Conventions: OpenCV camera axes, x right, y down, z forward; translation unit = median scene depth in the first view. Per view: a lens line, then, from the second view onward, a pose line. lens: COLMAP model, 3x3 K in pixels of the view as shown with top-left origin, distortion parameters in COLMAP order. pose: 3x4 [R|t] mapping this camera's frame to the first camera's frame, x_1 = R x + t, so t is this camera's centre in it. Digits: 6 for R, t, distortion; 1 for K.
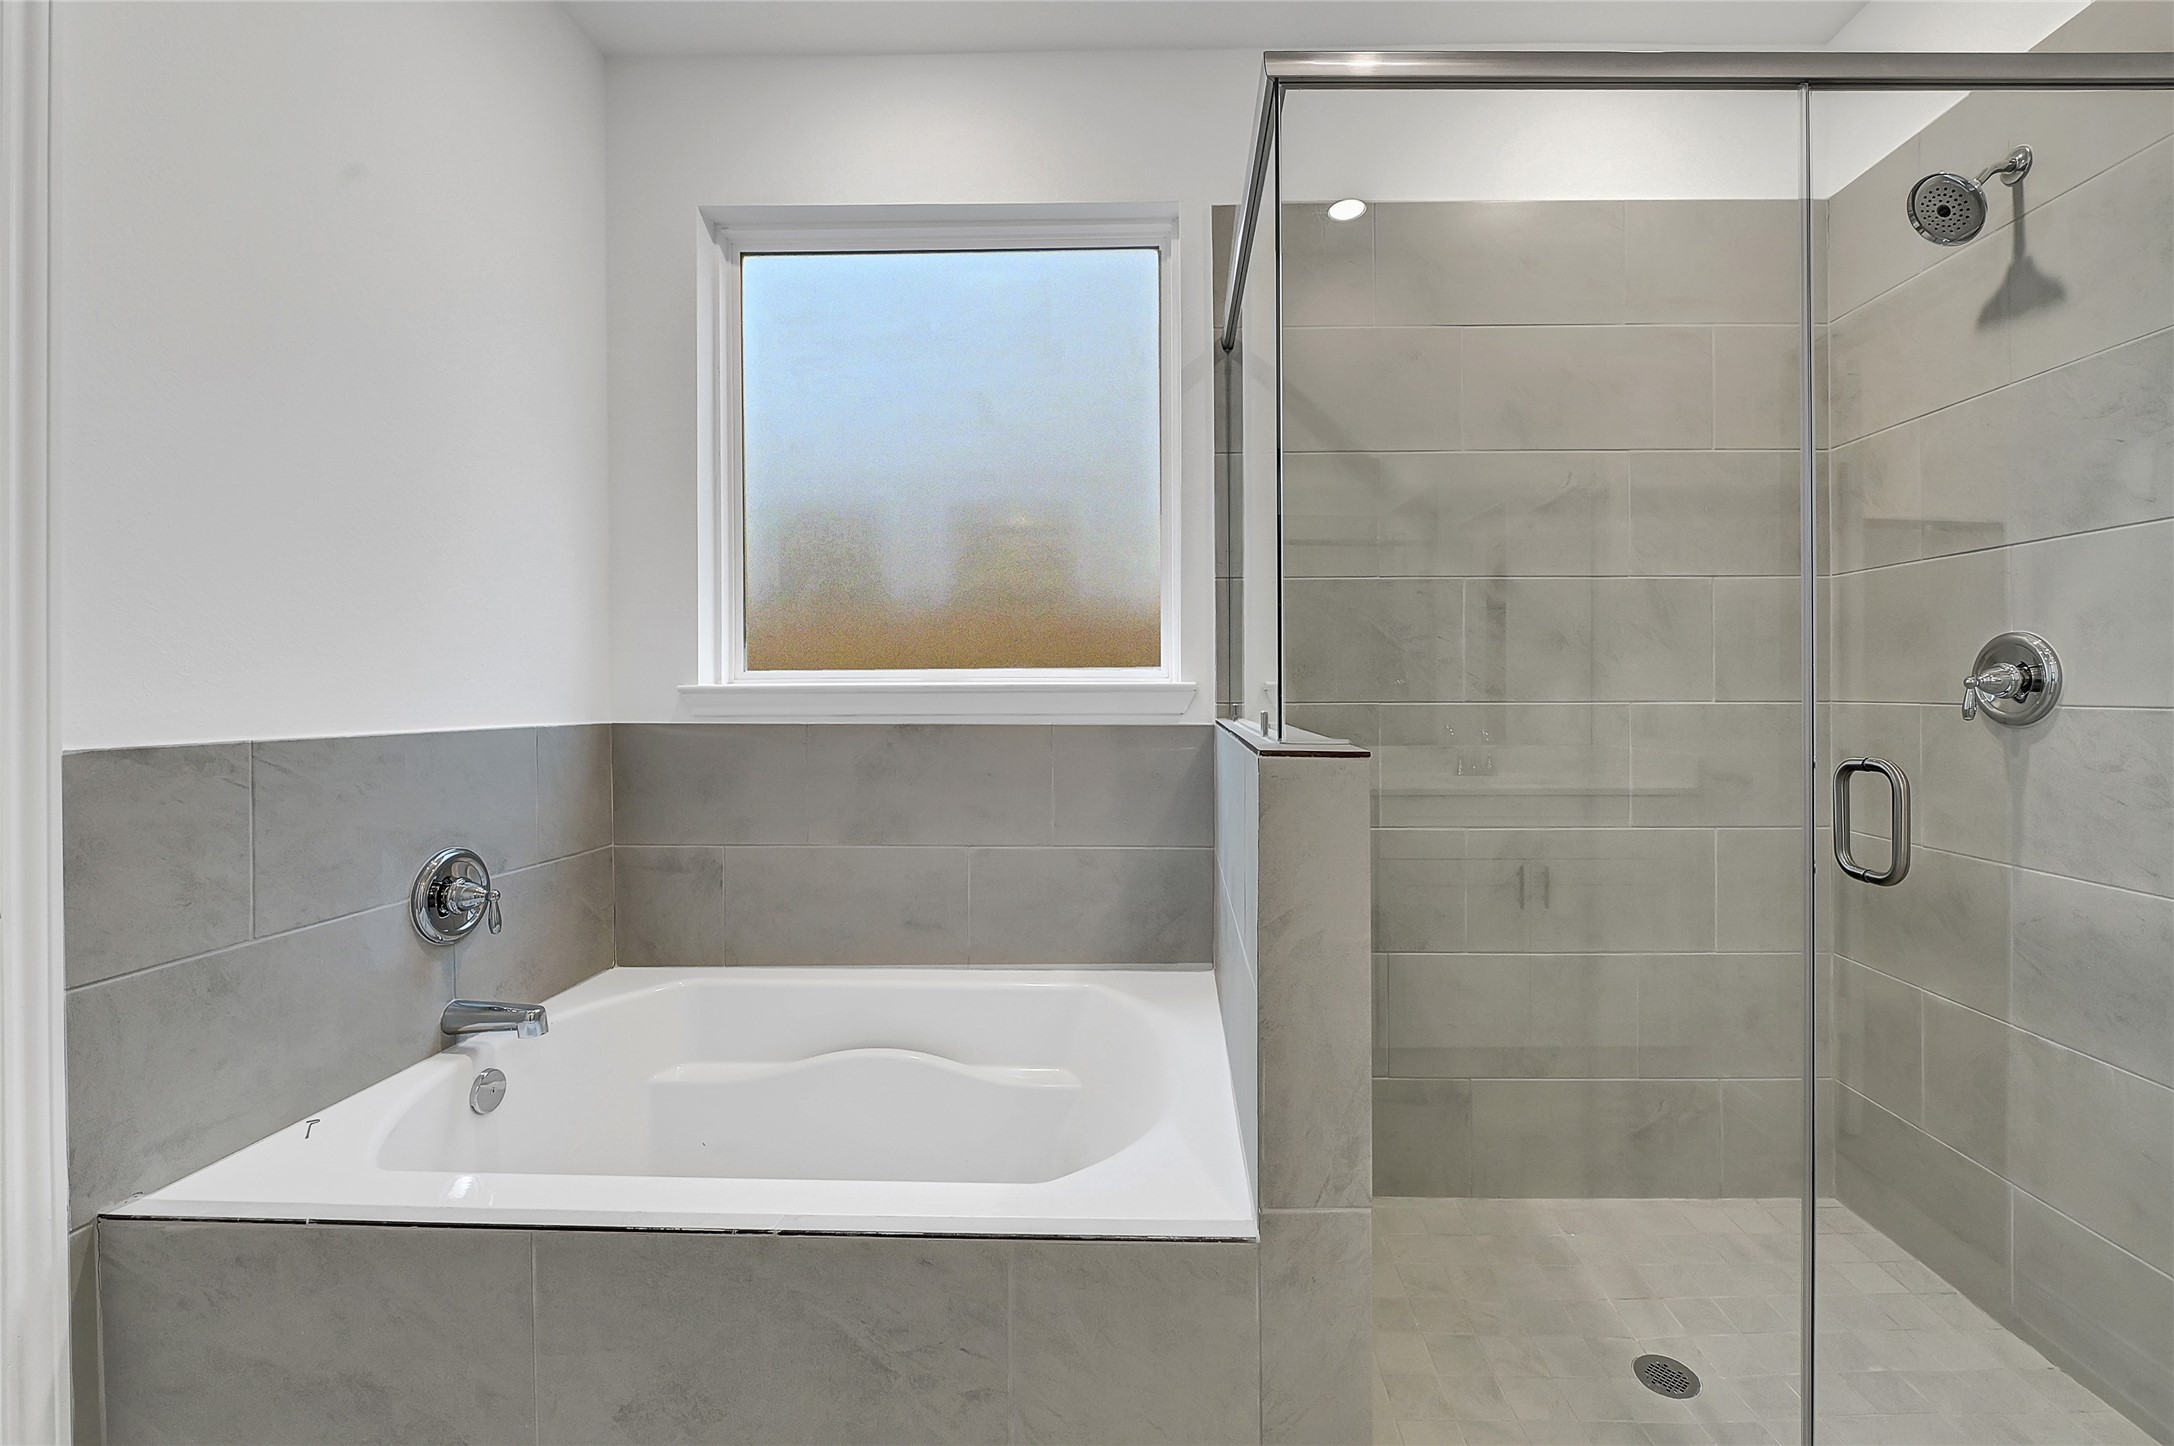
lens RADIAL K [[897.9, 0, 1083.2], [0, 897.9, 709.5], [0, 0, 1]] dist [-0.009213, -0.000086]
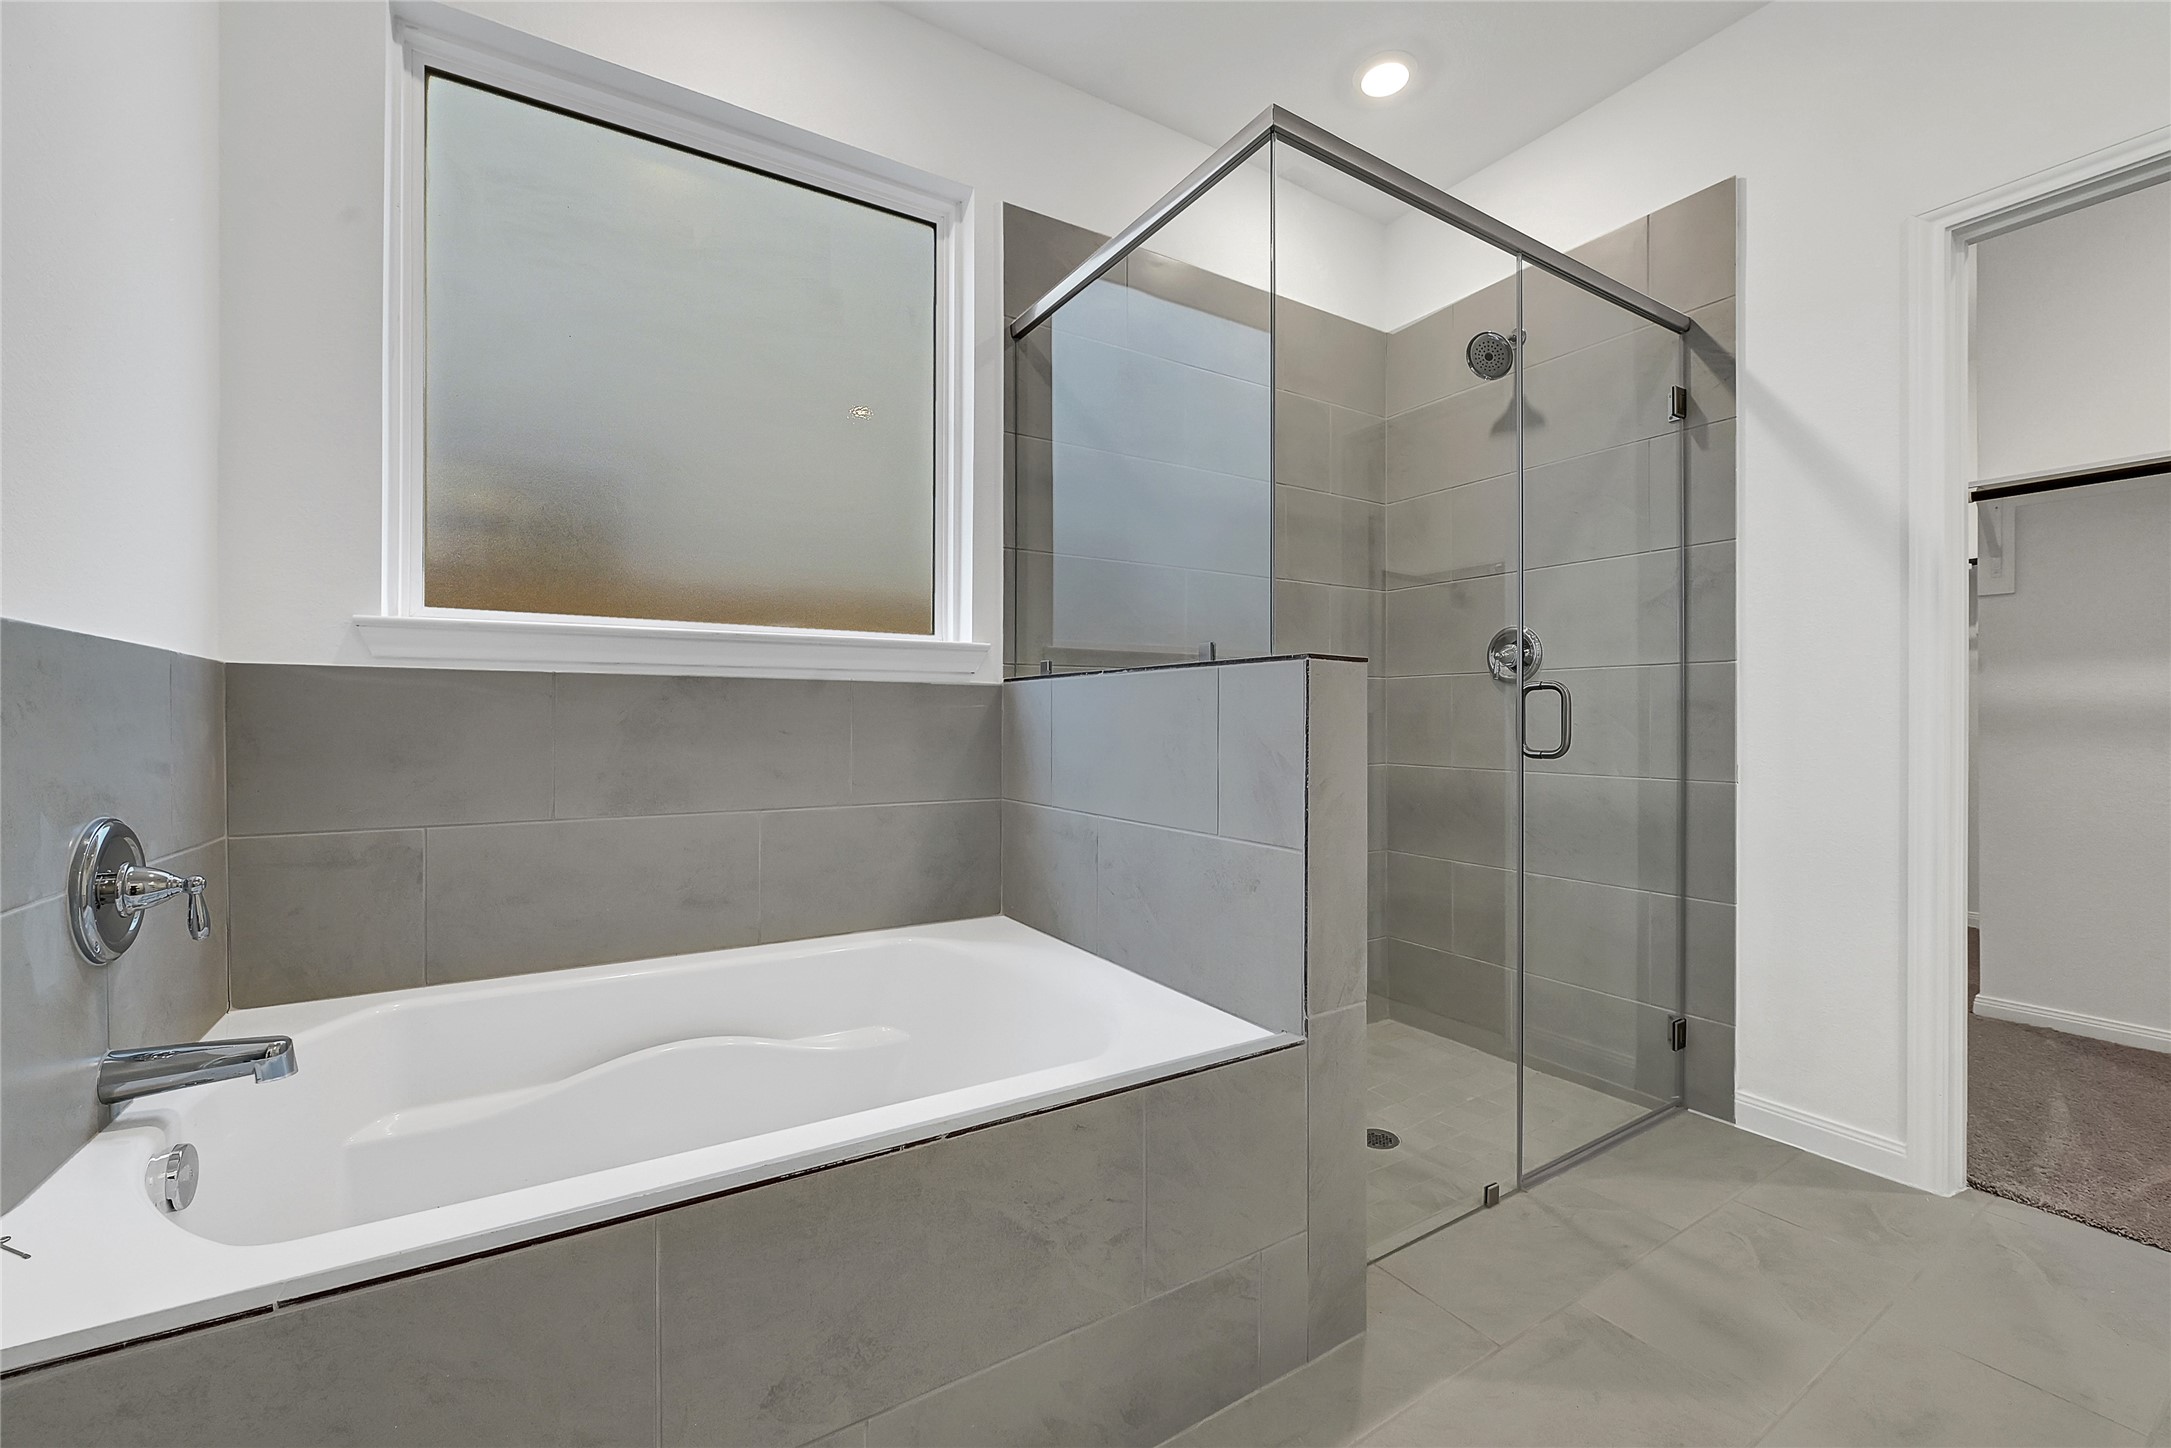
lens RADIAL K [[881.7, 0, 1094.0], [0, 881.7, 725.6], [0, 0, 1]] dist [-0.011483, -0.000465]
pose [[0.836285, -0.000987, 0.548294, -0.358848], [0.002233, 0.999996, -0.001606, 0.072328], [-0.548291, 0.002568, 0.836284, 0.060616]]
